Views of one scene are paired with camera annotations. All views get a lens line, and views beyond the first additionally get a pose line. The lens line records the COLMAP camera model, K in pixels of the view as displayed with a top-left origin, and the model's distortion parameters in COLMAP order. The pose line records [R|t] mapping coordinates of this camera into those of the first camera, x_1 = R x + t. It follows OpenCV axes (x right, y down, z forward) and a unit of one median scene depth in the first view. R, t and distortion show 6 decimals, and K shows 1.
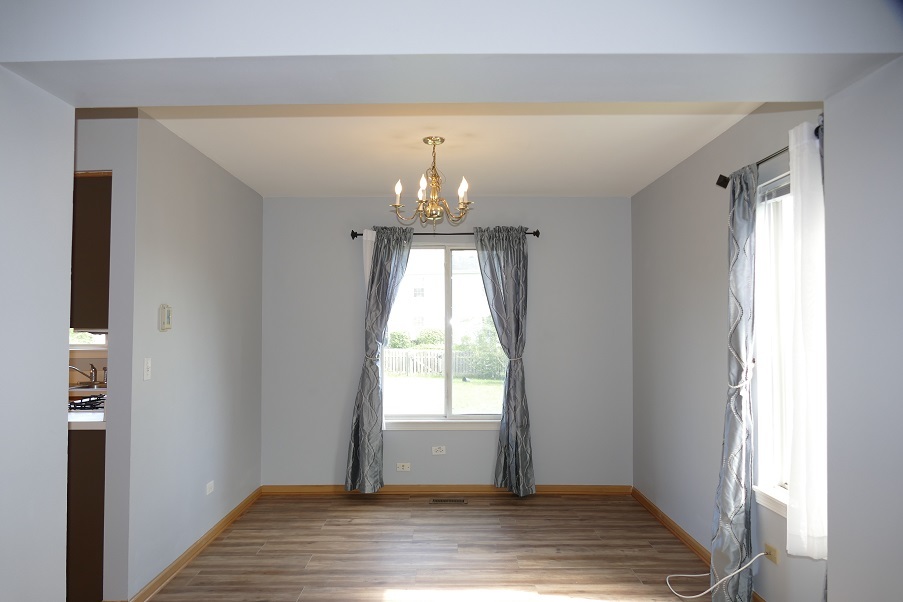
lens RADIAL K [[637.4, 0, 453.3], [0, 637.4, 295.3], [0, 0, 1]] dist [-0.021336, 0.007960]
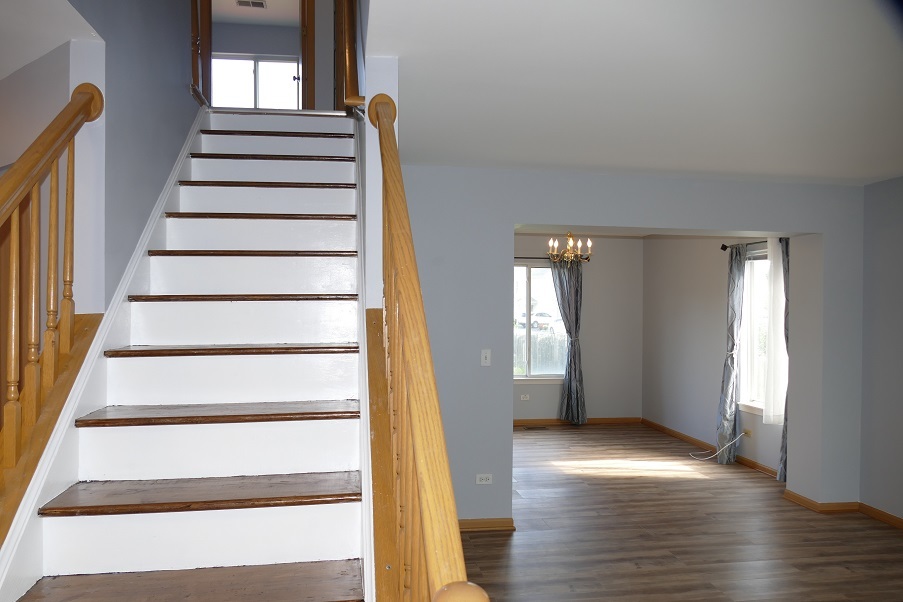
lens RADIAL K [[637.4, 0, 453.3], [0, 637.4, 295.3], [0, 0, 1]] dist [-0.021336, 0.007960]
pose [[0.989267, 0.004609, 0.146044, -0.710865], [-0.010003, 0.999294, 0.036223, -0.100908], [-0.145774, -0.037295, 0.988615, -0.841259]]
